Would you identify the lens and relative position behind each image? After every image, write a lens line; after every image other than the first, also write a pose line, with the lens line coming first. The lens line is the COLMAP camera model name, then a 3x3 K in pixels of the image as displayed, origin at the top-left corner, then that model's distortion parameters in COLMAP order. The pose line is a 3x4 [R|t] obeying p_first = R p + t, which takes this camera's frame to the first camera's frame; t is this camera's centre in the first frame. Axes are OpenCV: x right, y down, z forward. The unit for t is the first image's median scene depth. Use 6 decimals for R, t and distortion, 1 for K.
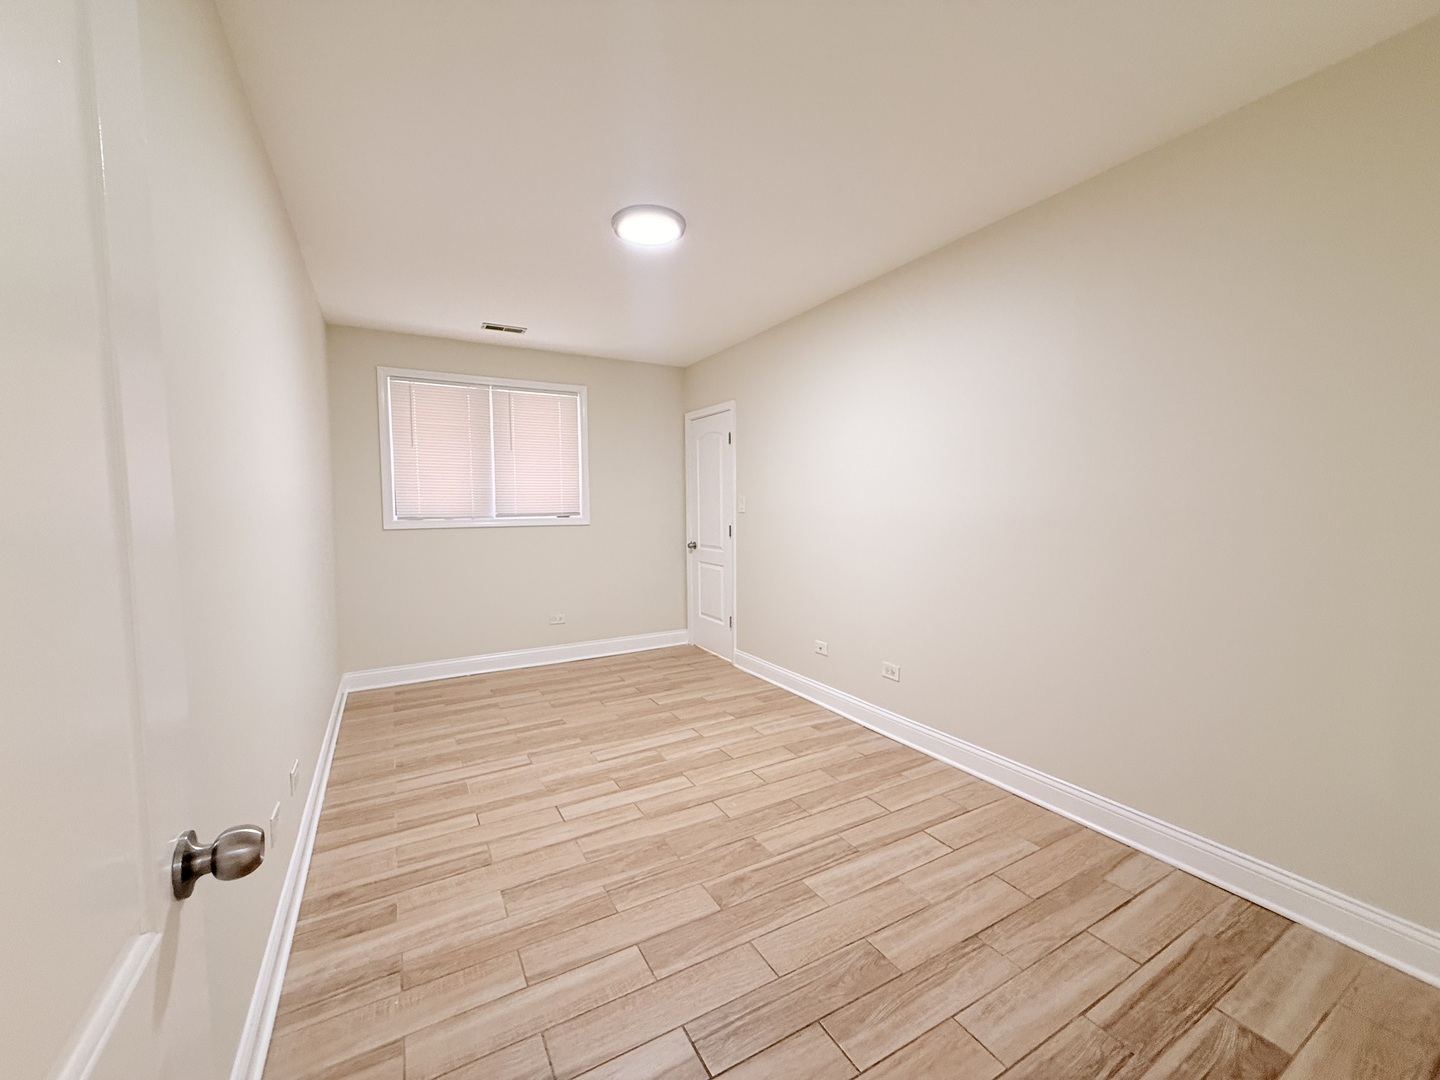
lens RADIAL K [[573.1, 0, 715.5], [0, 573.1, 537.3], [0, 0, 1]] dist [0.000566, 0.000348]
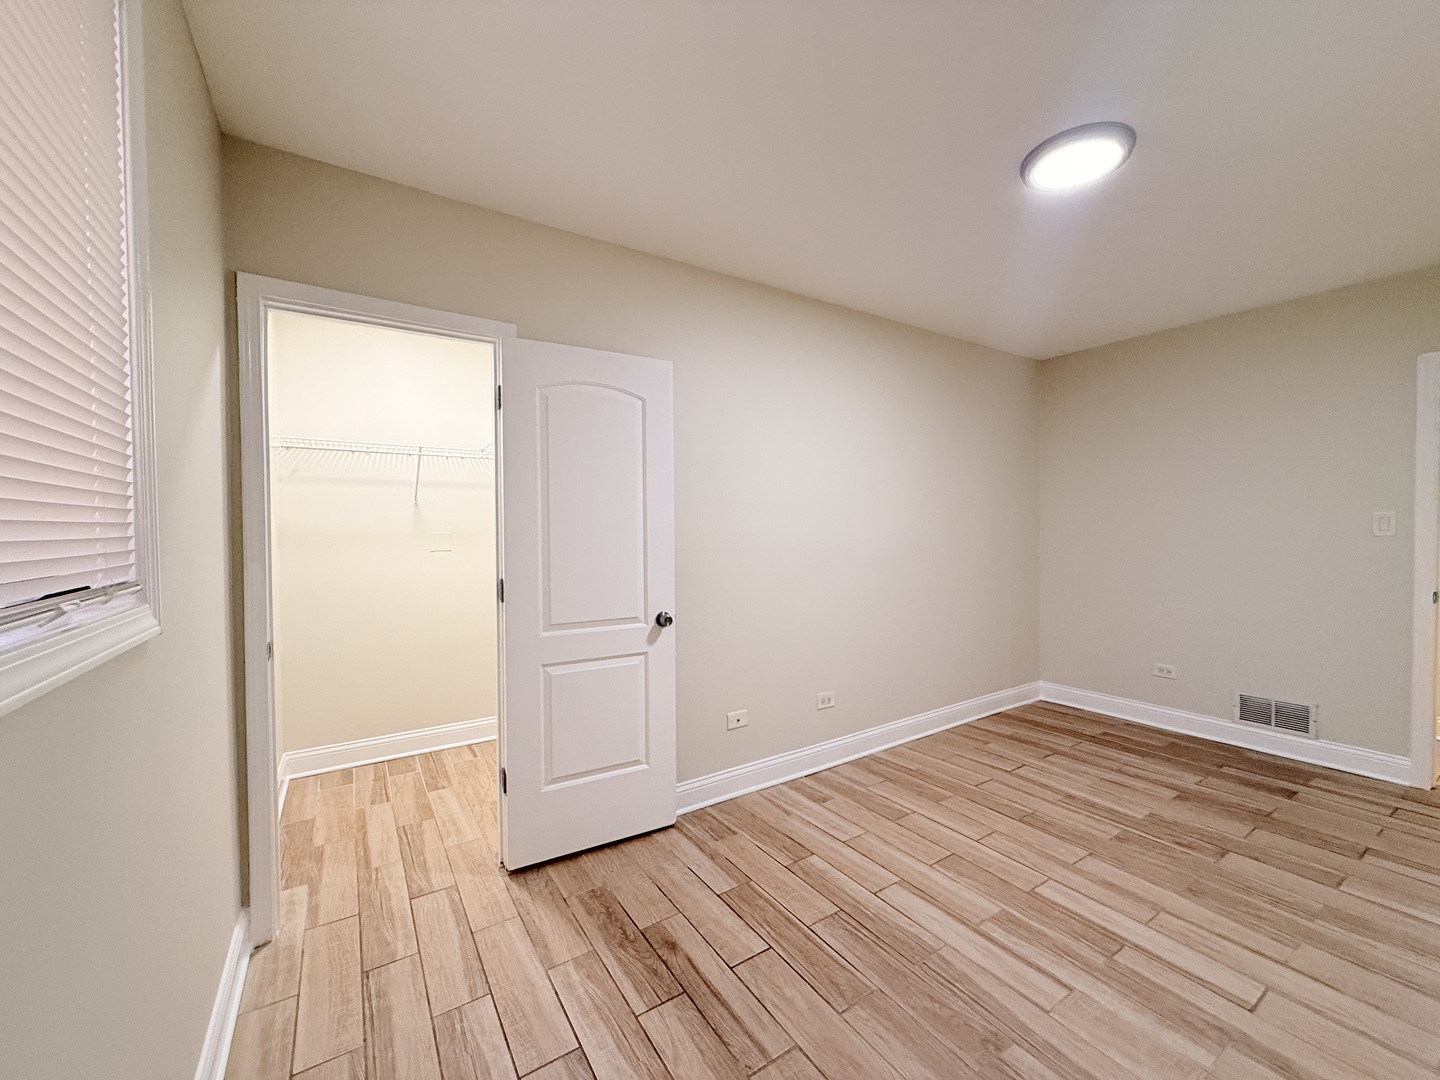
lens RADIAL K [[573.1, 0, 724.7], [0, 573.1, 536.3], [0, 0, 1]] dist [0.000566, 0.000348]
pose [[-0.058865, -0.002545, 0.998263, -0.786031], [0.065886, 0.997806, 0.006429, -0.075824], [-0.996089, 0.066150, -0.058568, 1.430933]]
